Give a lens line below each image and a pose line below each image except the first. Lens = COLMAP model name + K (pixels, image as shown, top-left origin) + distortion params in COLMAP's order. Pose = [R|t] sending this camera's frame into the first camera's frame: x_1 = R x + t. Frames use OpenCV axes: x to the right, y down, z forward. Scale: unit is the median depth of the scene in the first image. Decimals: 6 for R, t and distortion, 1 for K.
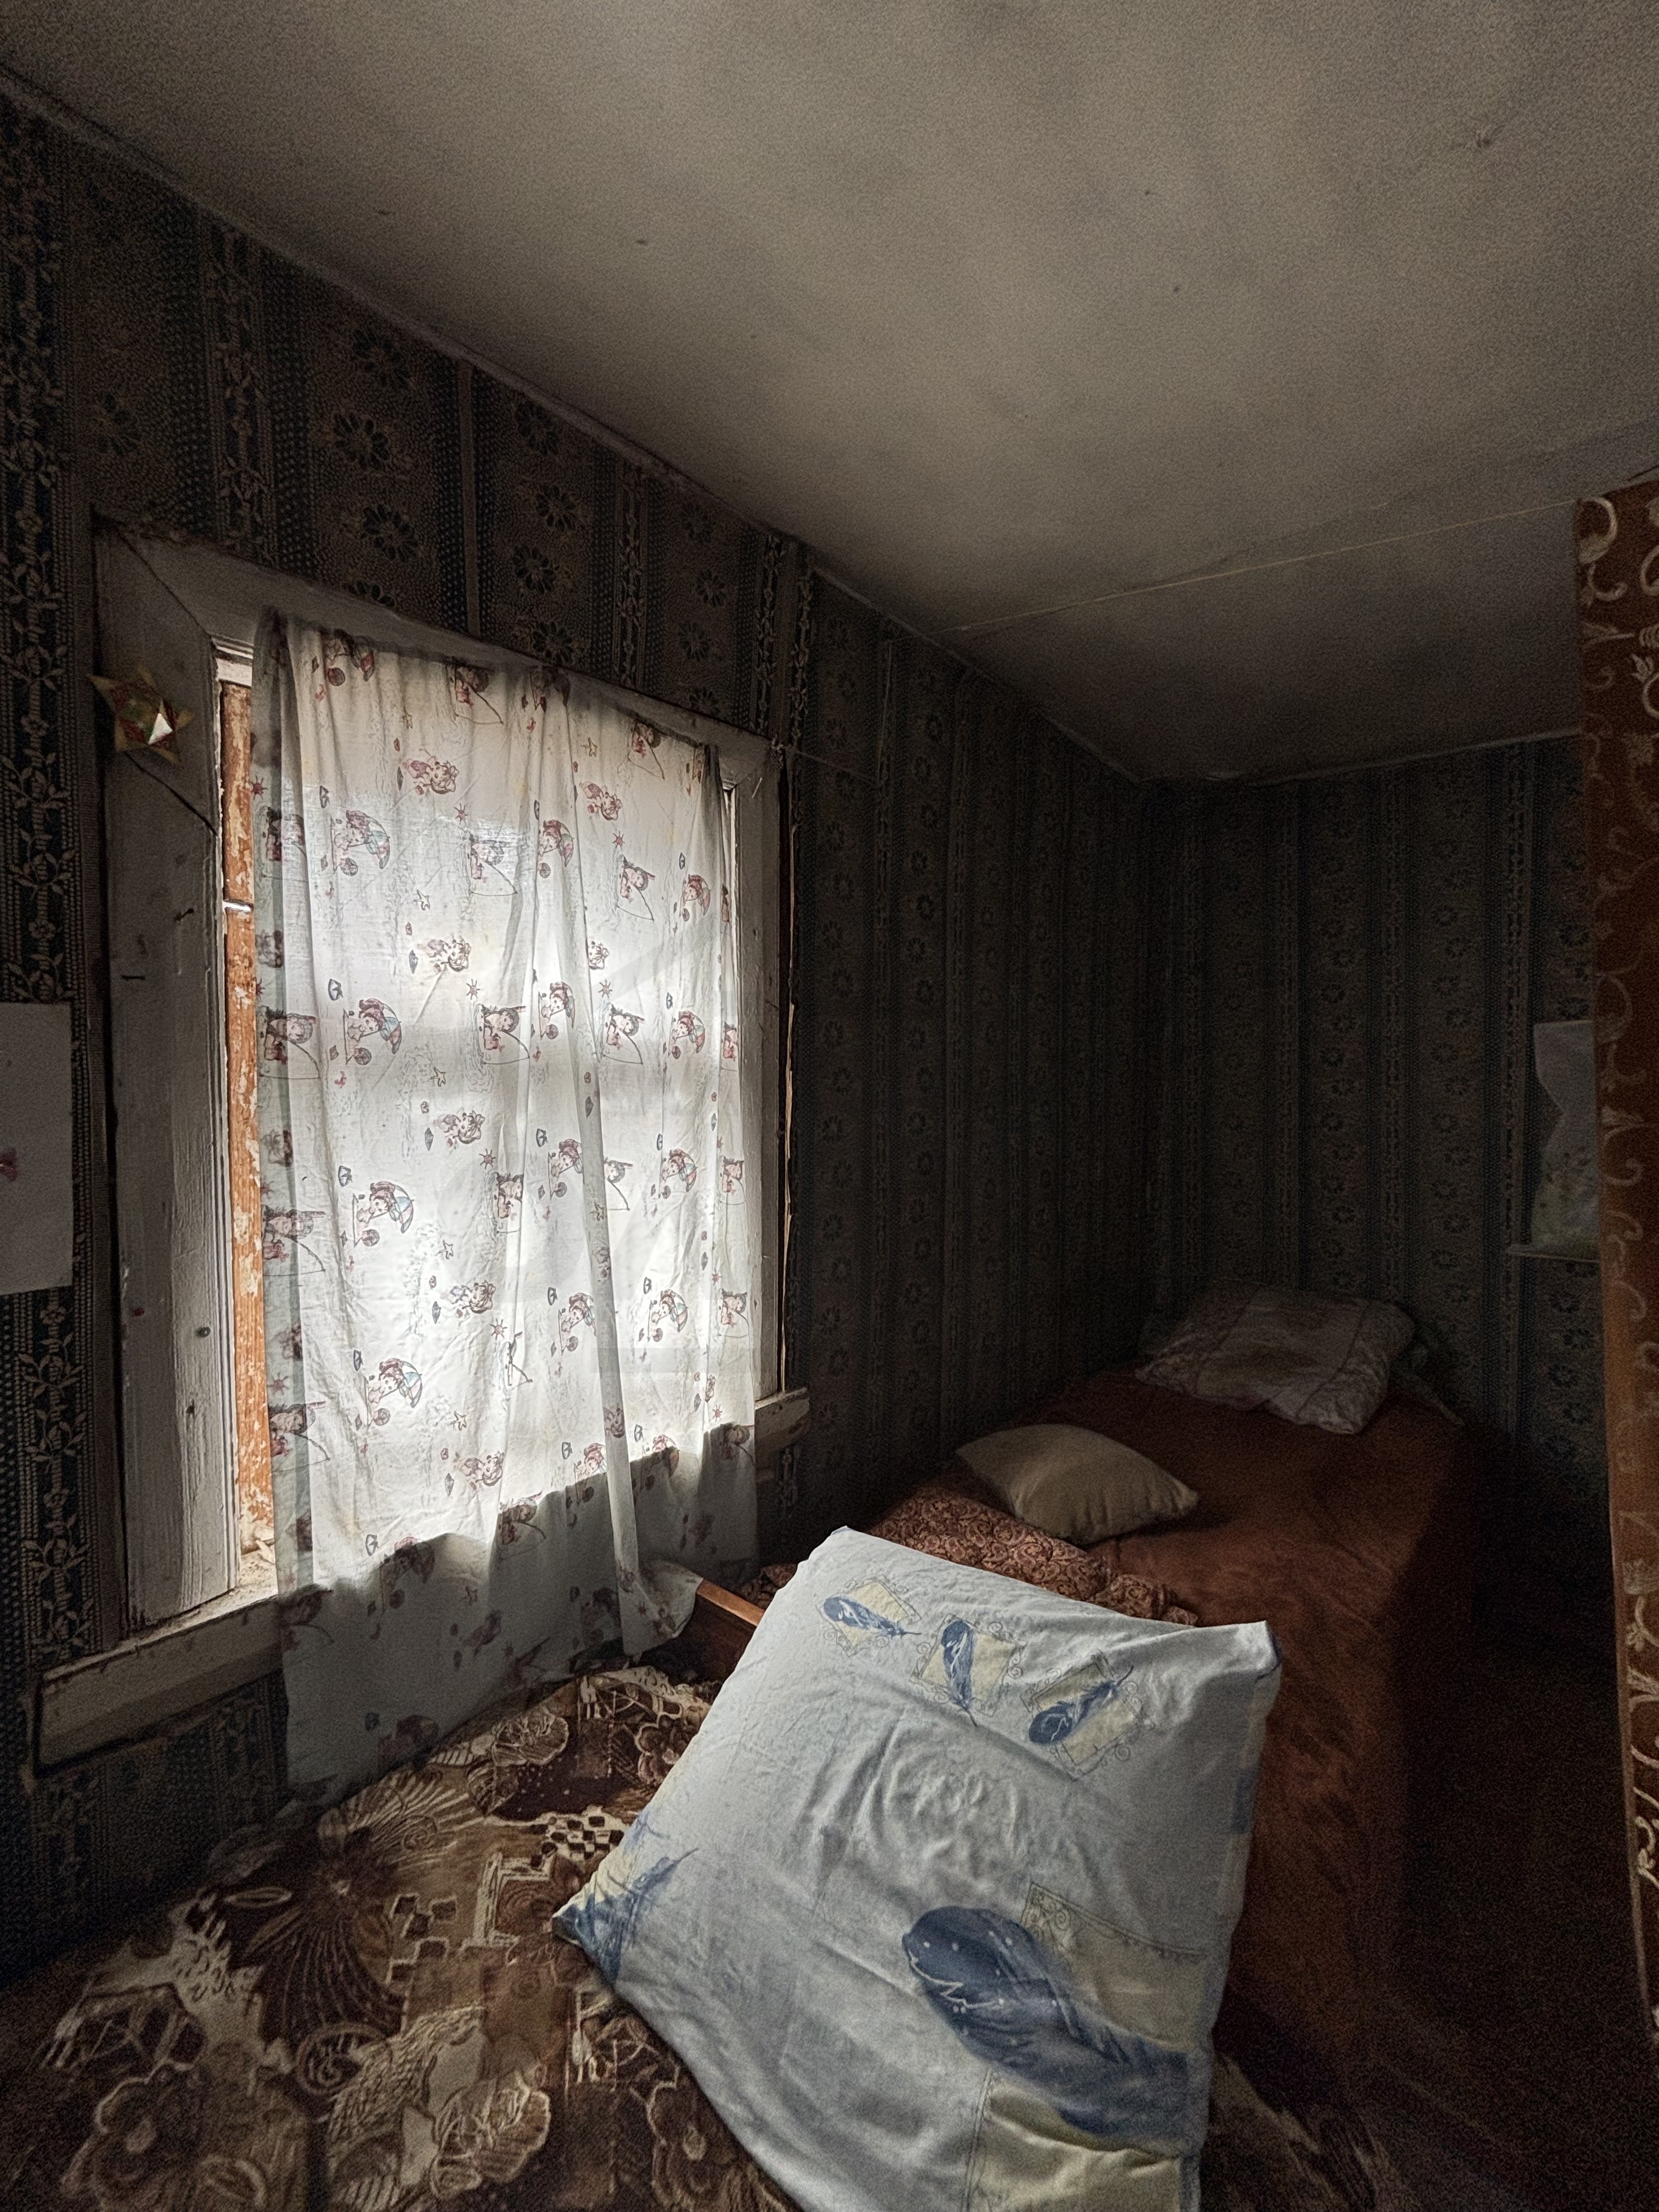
lens RADIAL K [[890.7, 0, 827.0], [0, 890.7, 1113.6], [0, 0, 1]] dist [-0.004125, 0.001167]
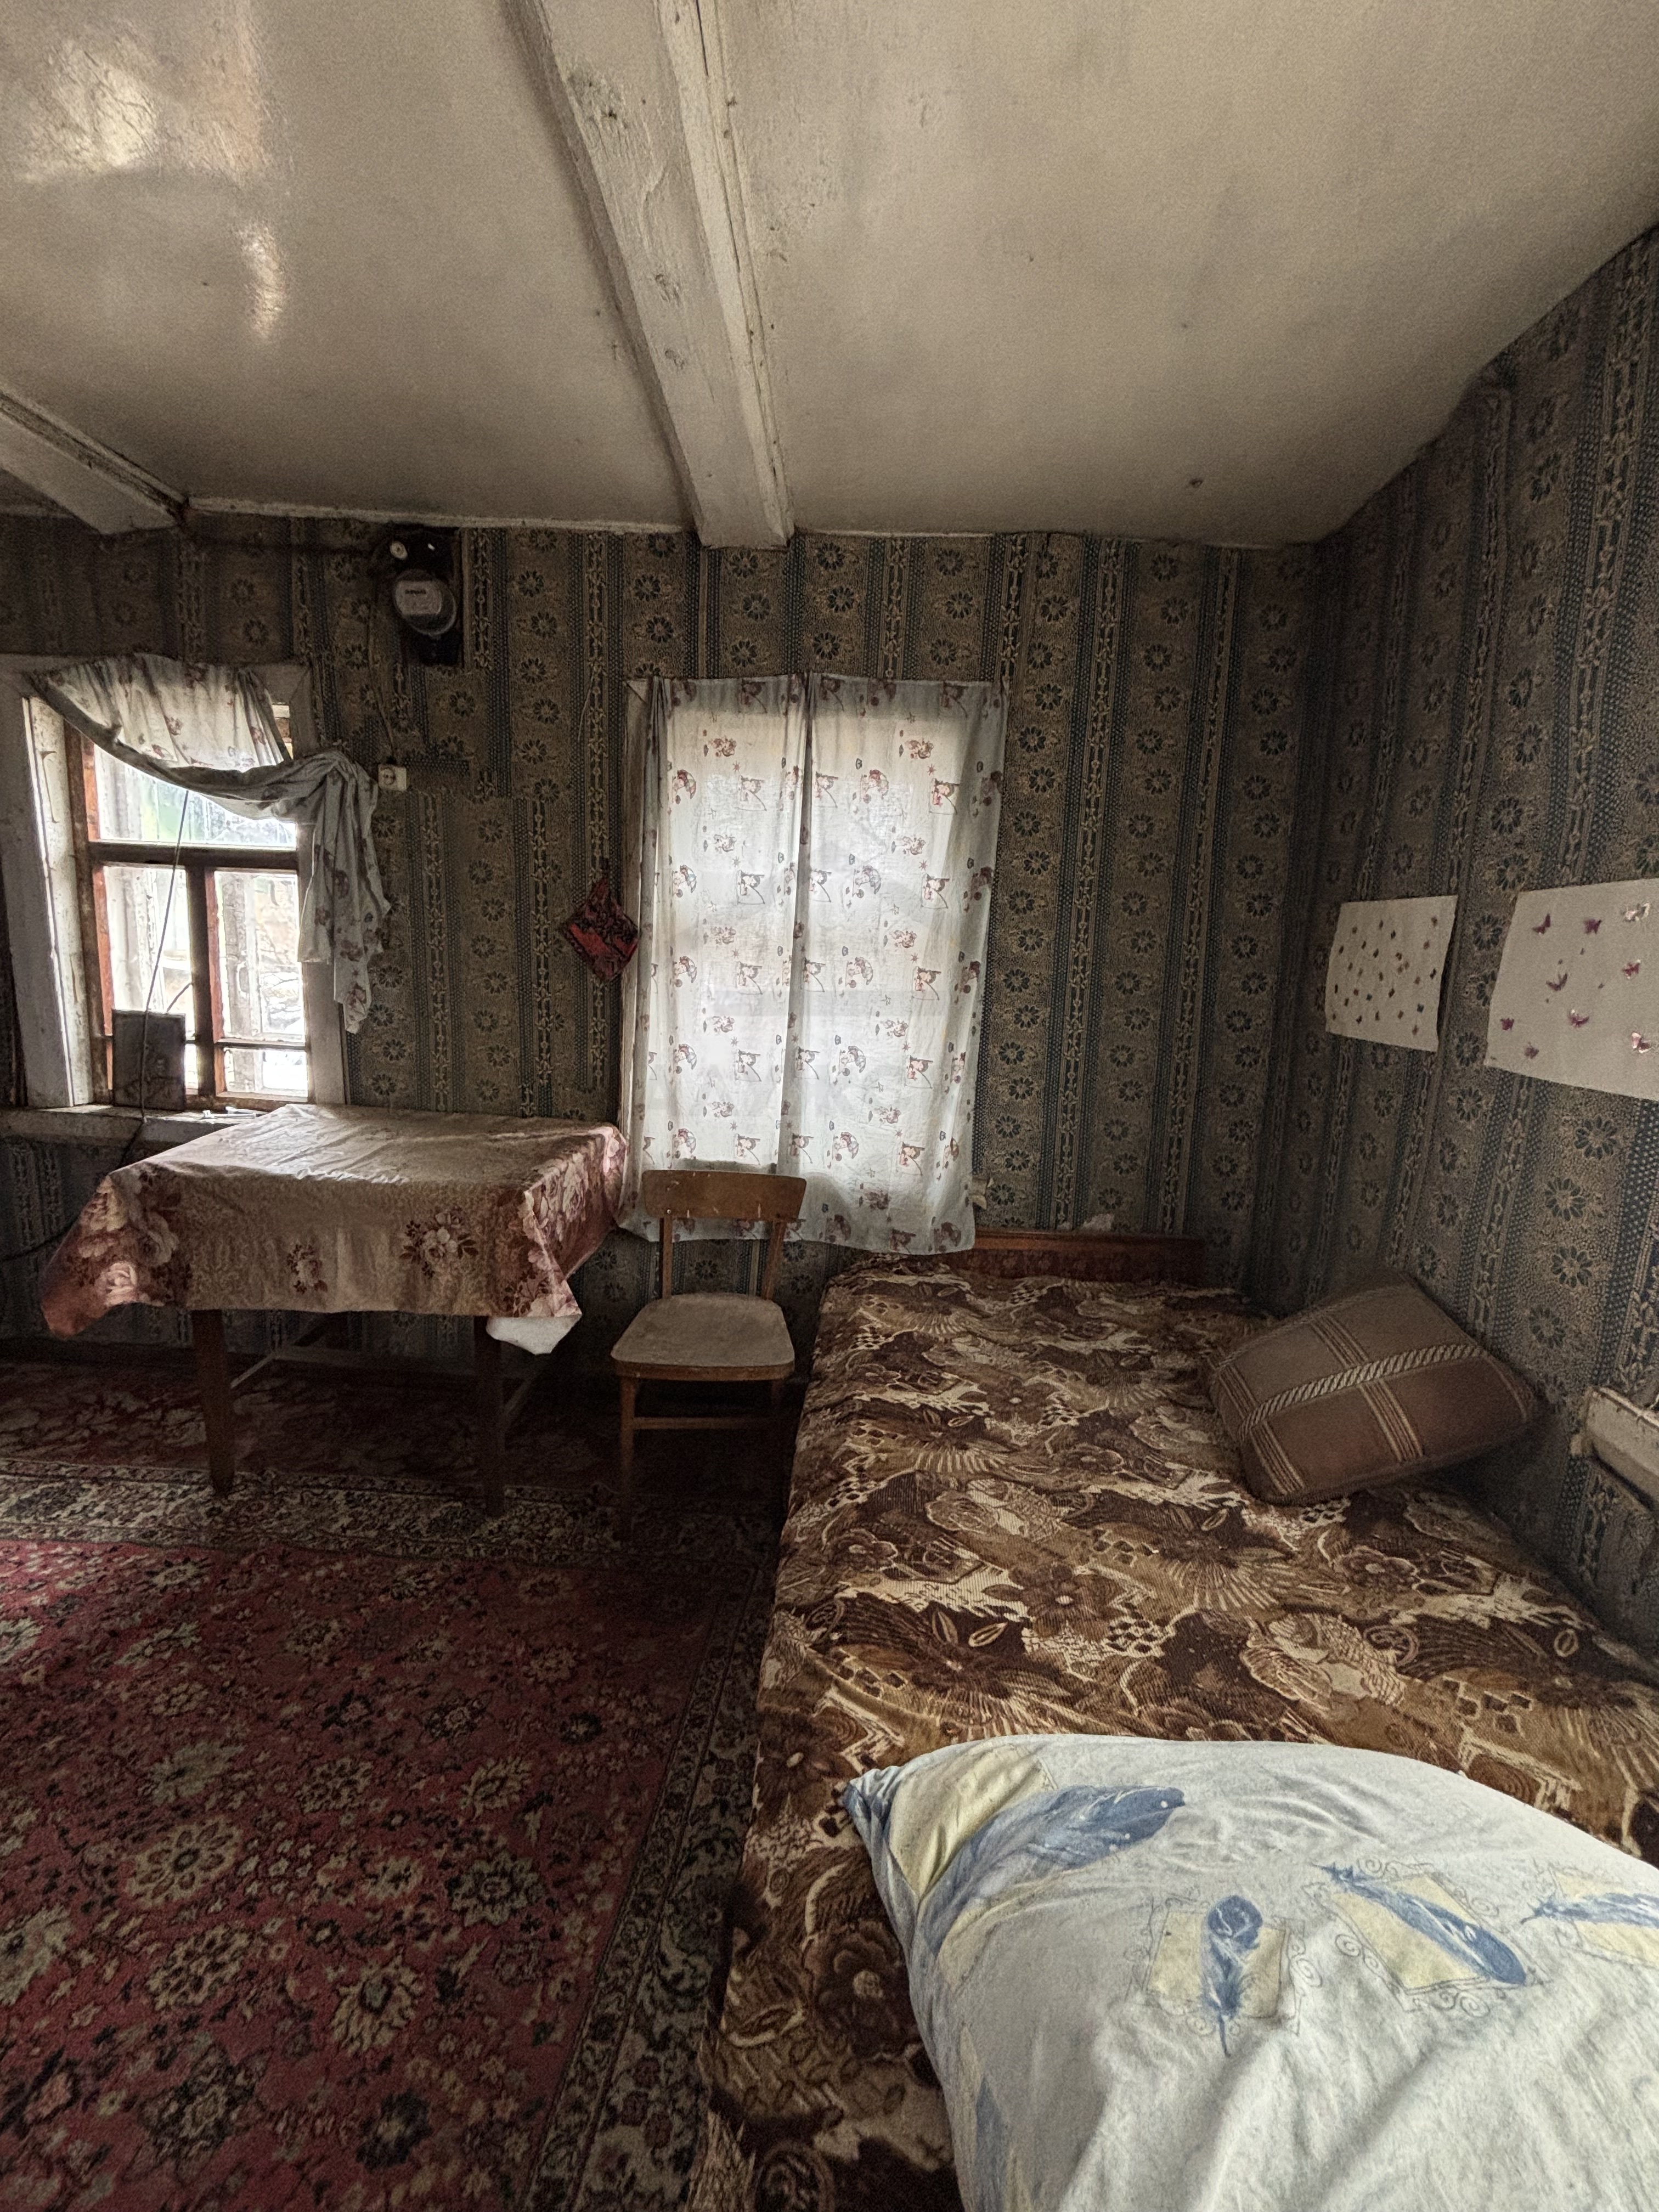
lens RADIAL K [[890.7, 0, 835.1], [0, 890.7, 1110.8], [0, 0, 1]] dist [-0.004125, 0.001167]
pose [[-0.778362, 0.068261, -0.624094, 0.773566], [-0.084532, 0.973625, 0.211919, 0.039621], [0.622099, 0.217706, -0.752062, 1.116193]]
